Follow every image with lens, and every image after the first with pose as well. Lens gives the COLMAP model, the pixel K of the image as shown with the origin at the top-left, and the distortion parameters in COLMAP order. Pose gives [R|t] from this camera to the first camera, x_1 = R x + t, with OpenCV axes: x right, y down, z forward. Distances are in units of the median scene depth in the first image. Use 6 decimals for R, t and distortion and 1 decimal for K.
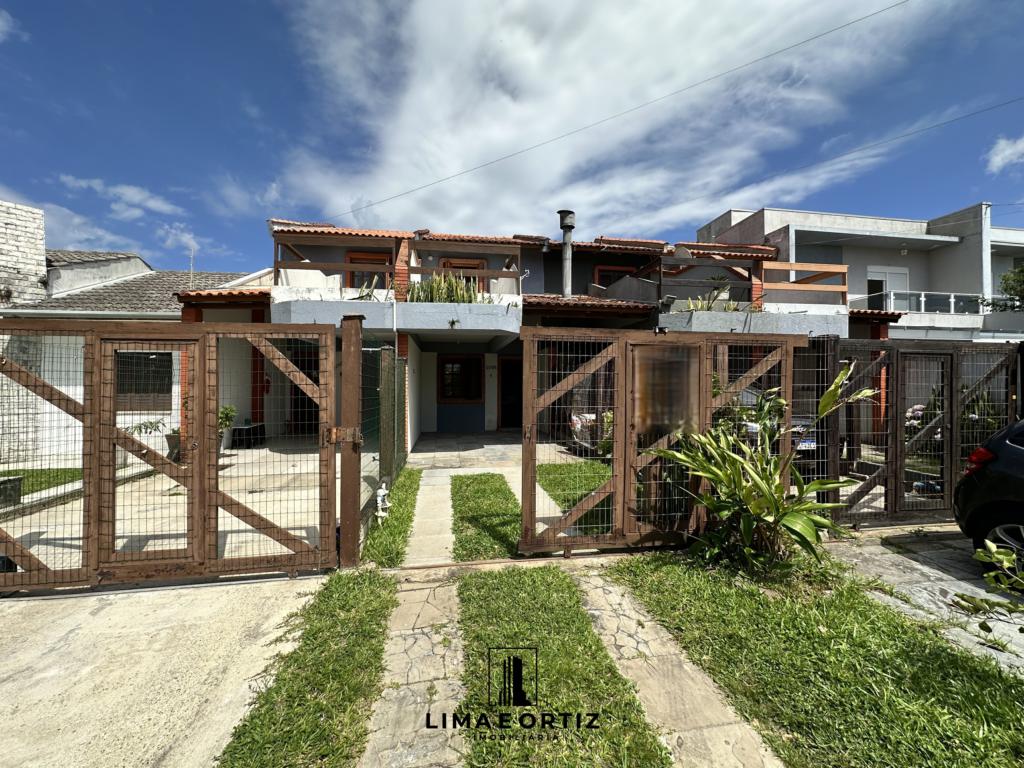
lens RADIAL K [[408.1, 0, 513.8], [0, 408.1, 383.7], [0, 0, 1]] dist [-0.000992, 0.000462]
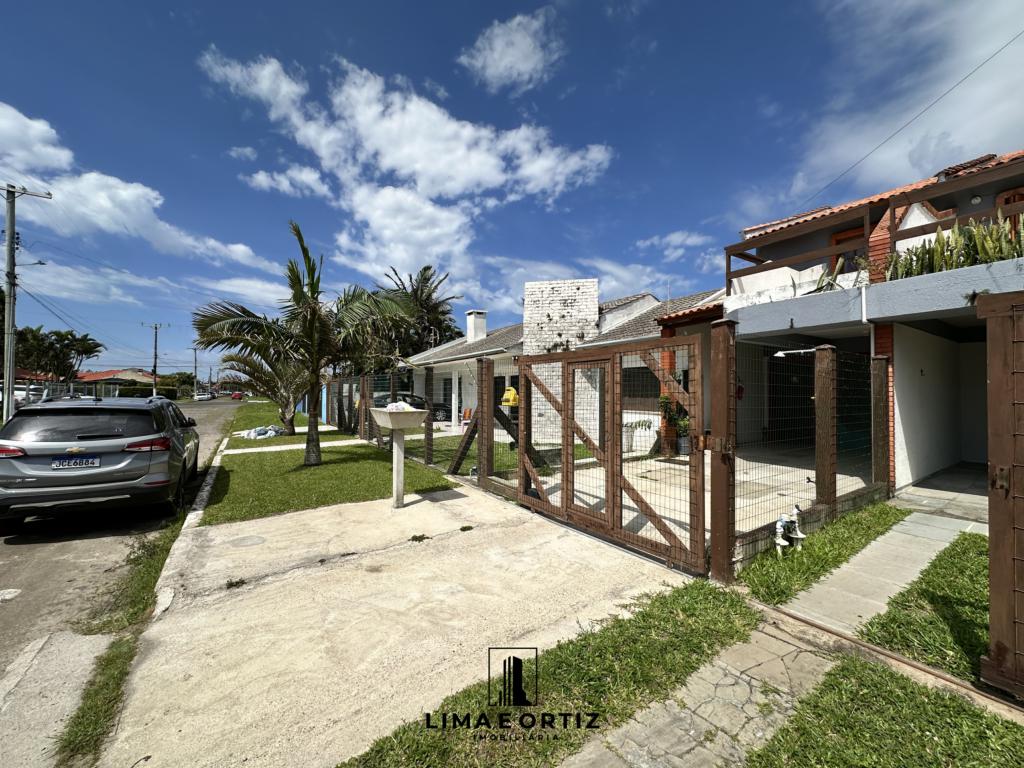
lens RADIAL K [[408.1, 0, 513.8], [0, 408.1, 383.7], [0, 0, 1]] dist [-0.000992, 0.000462]
pose [[0.420030, -0.014968, -0.907387, 0.128122], [0.003581, 0.999884, -0.014836, -0.003588], [0.907503, 0.002982, 0.420035, 0.065674]]
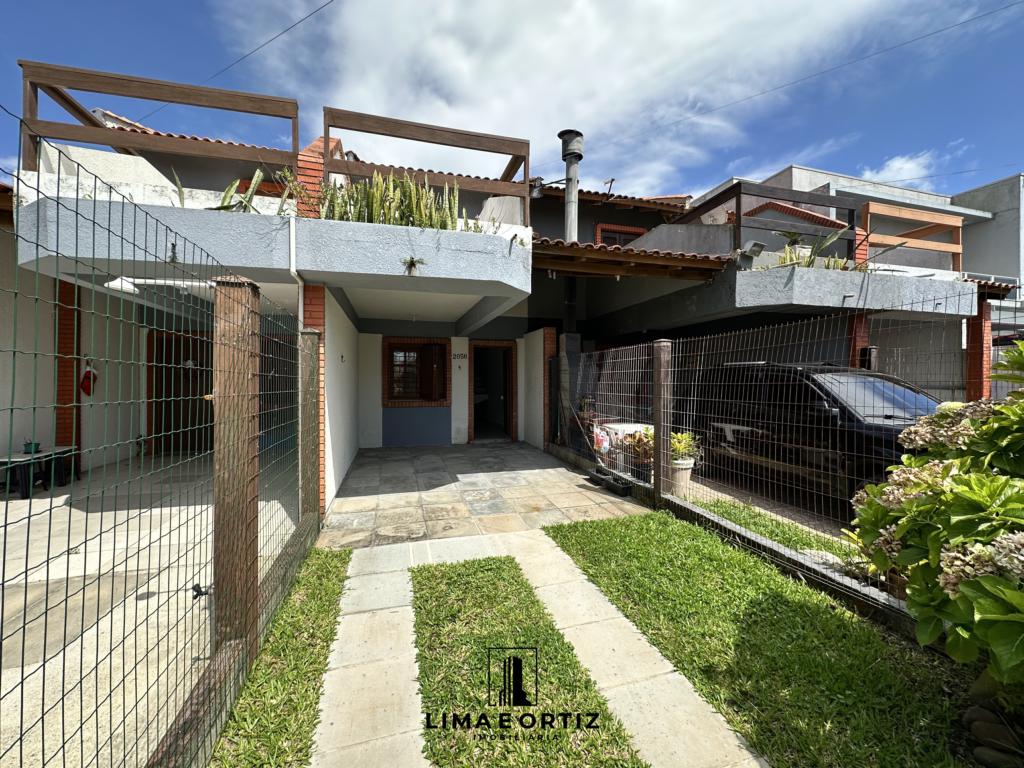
lens RADIAL K [[408.1, 0, 513.8], [0, 408.1, 383.7], [0, 0, 1]] dist [-0.000992, 0.000462]
pose [[0.992387, -0.001132, 0.123156, -0.083243], [-0.000466, 0.999916, 0.012945, -0.001465], [-0.123160, -0.012903, 0.992303, 0.457538]]
